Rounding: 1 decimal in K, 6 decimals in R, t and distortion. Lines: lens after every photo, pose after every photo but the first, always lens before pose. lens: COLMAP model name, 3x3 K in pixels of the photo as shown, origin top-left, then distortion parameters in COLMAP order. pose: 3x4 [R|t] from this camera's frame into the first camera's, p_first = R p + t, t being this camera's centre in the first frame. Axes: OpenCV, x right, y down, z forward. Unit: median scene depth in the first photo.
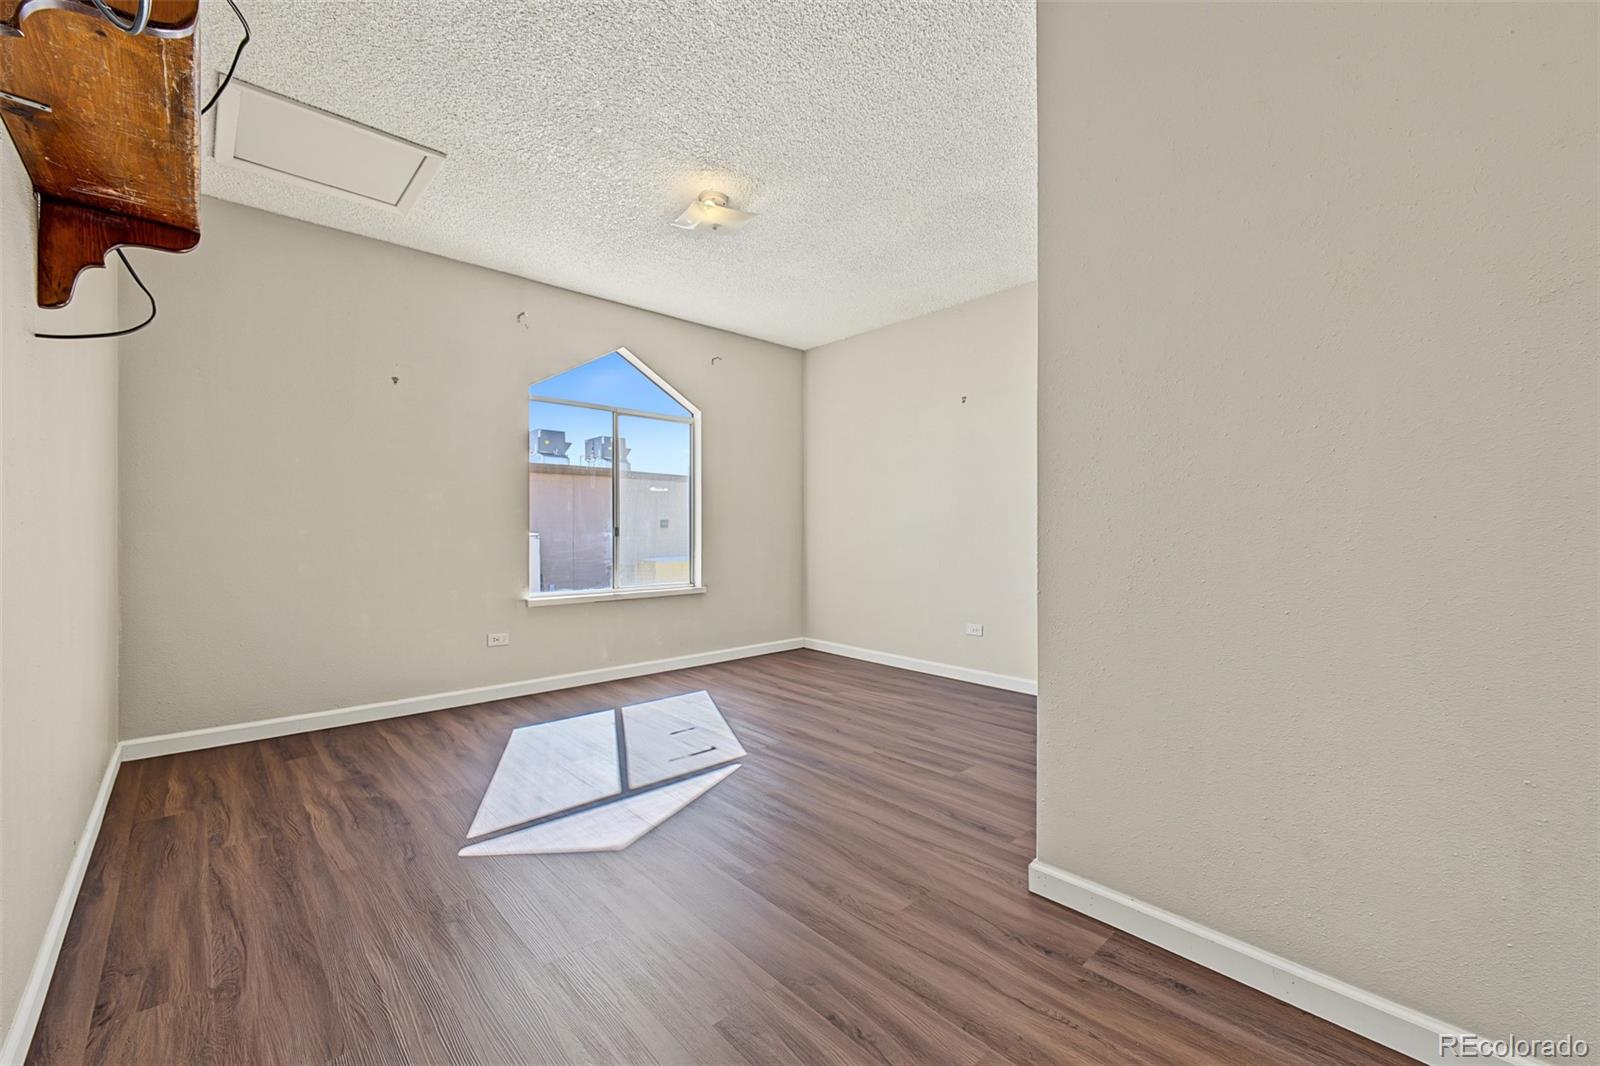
lens RADIAL K [[639.0, 0, 790.0], [0, 639.0, 534.0], [0, 0, 1]] dist [0.019316, 0.000099]
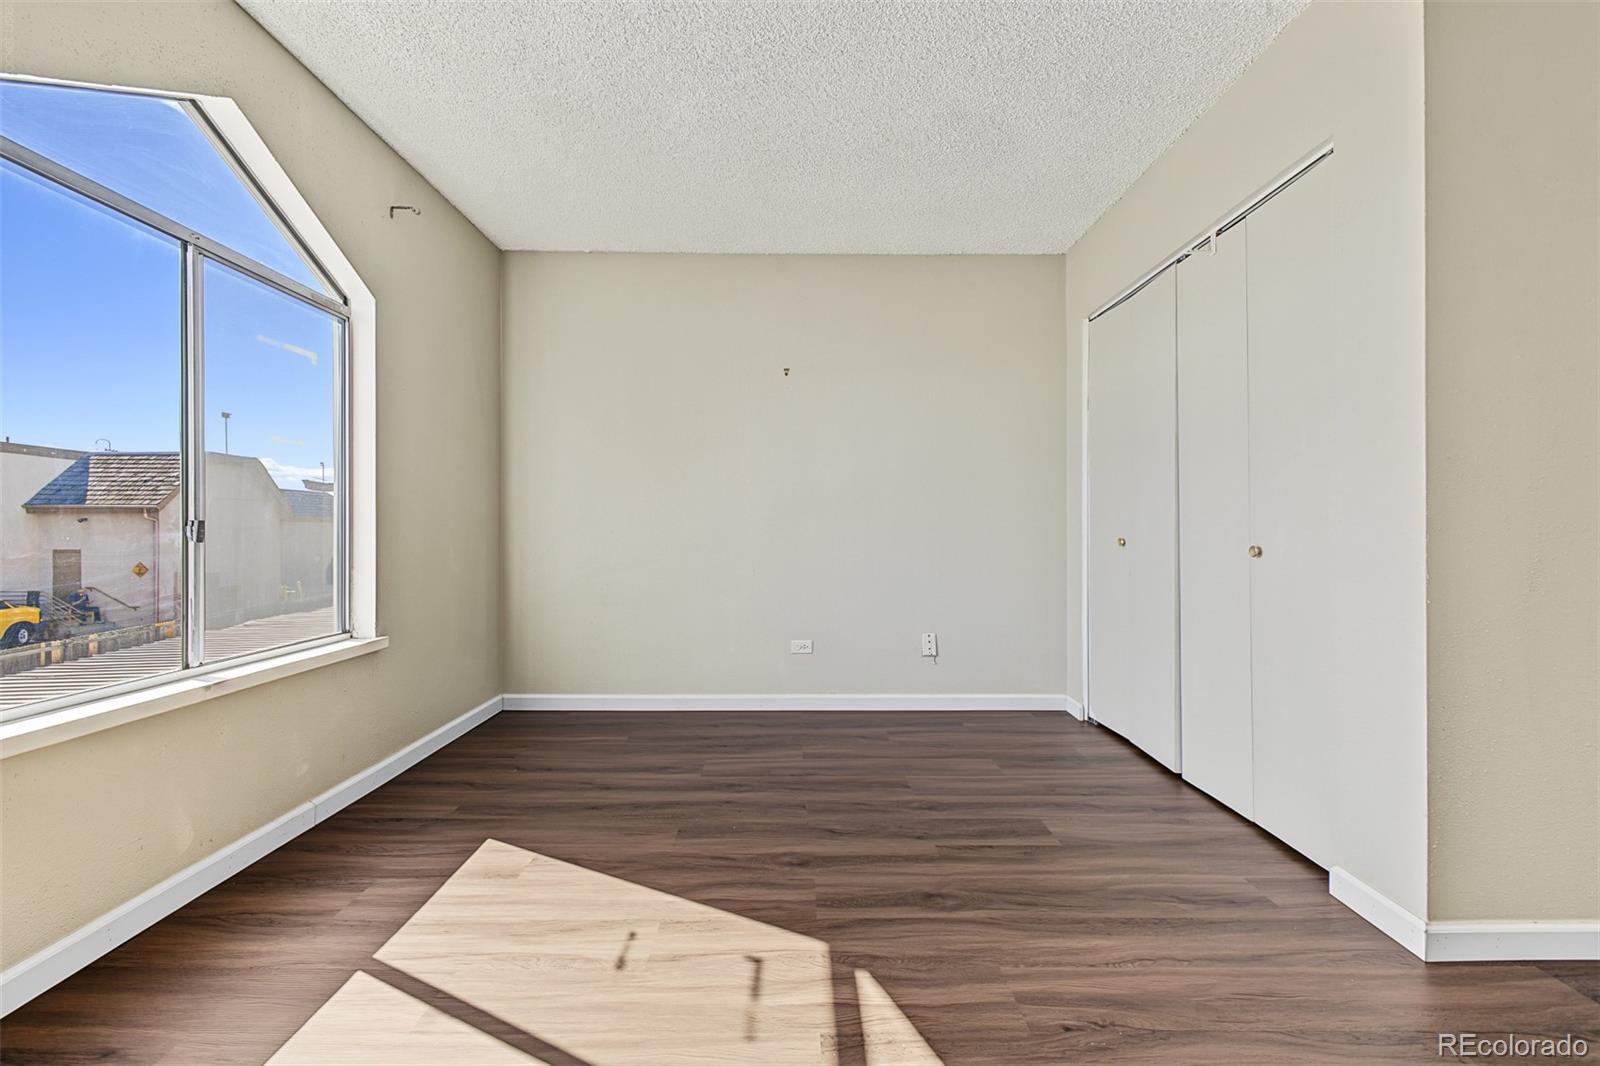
lens RADIAL K [[628.4, 0, 801.9], [0, 628.4, 534.6], [0, 0, 1]] dist [0.017726, -0.006395]
pose [[0.658910, -0.006026, 0.752198, -0.450367], [0.003303, 0.999981, 0.005117, -0.003869], [-0.752215, -0.000887, 0.658918, 0.613514]]
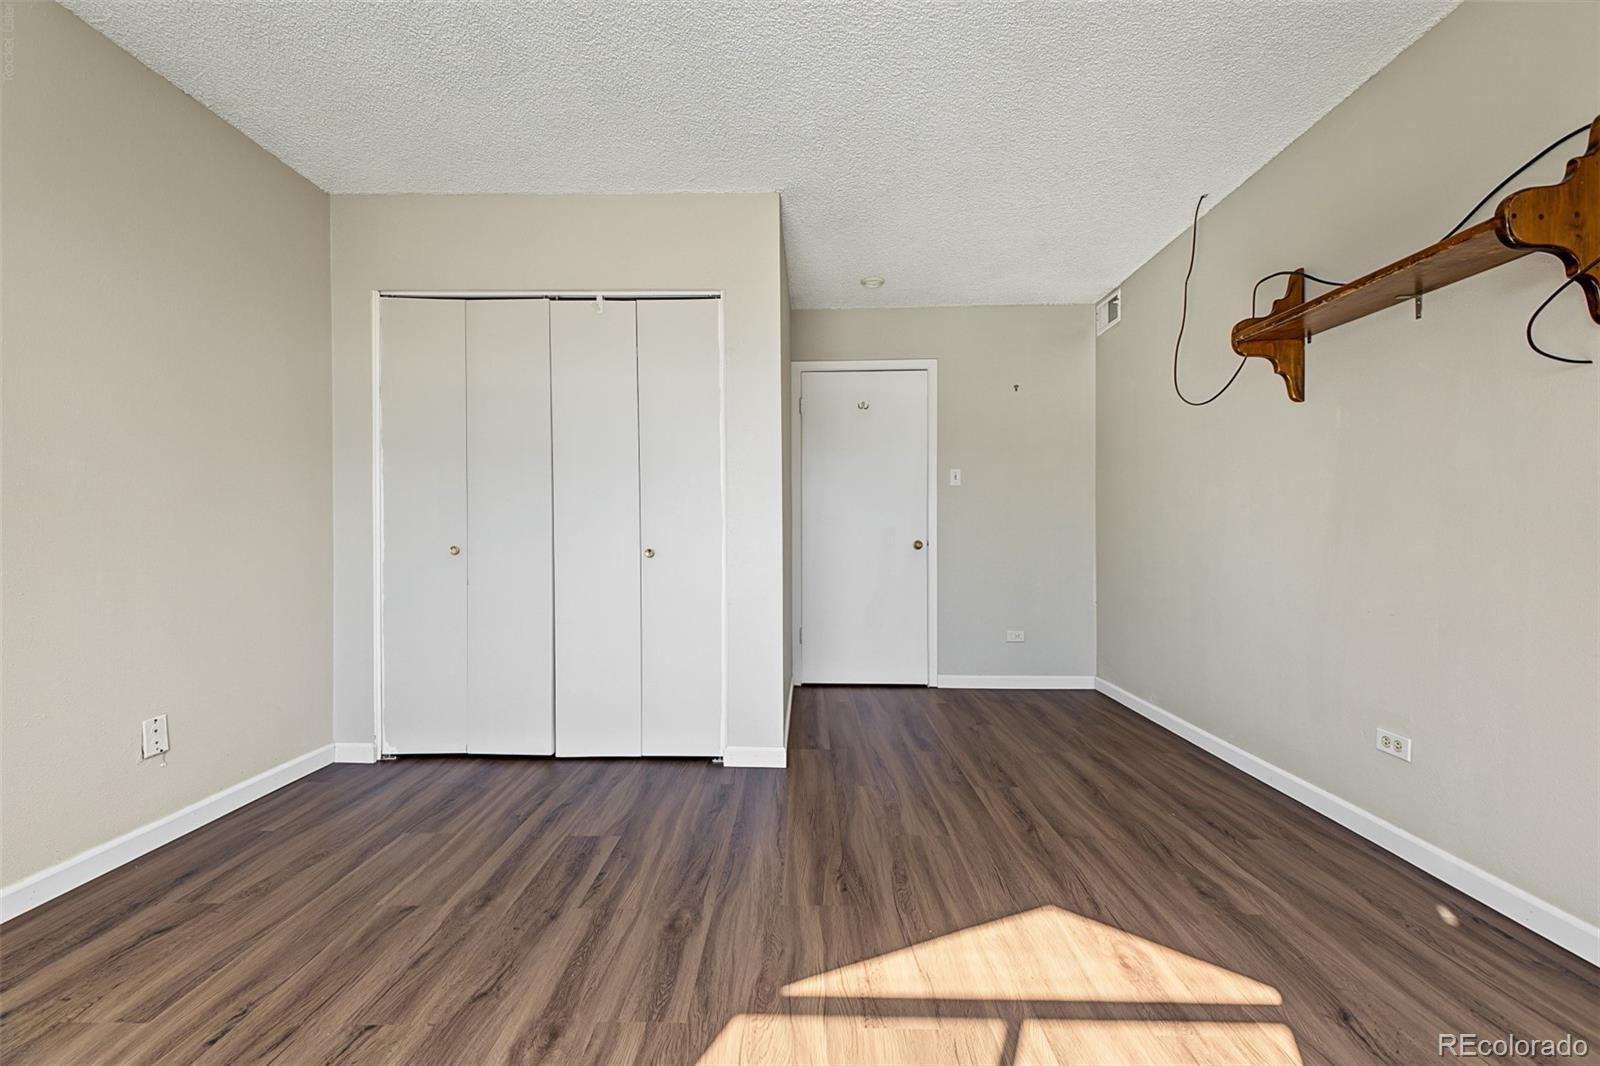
lens RADIAL K [[622.3, 0, 792.7], [0, 622.3, 533.9], [0, 0, 1]] dist [0.018689, -0.006961]
pose [[-0.732239, -0.000297, 0.681048, -0.387917], [0.002179, 0.999994, 0.002778, -0.010925], [-0.681044, 0.003518, -0.732234, 1.209860]]
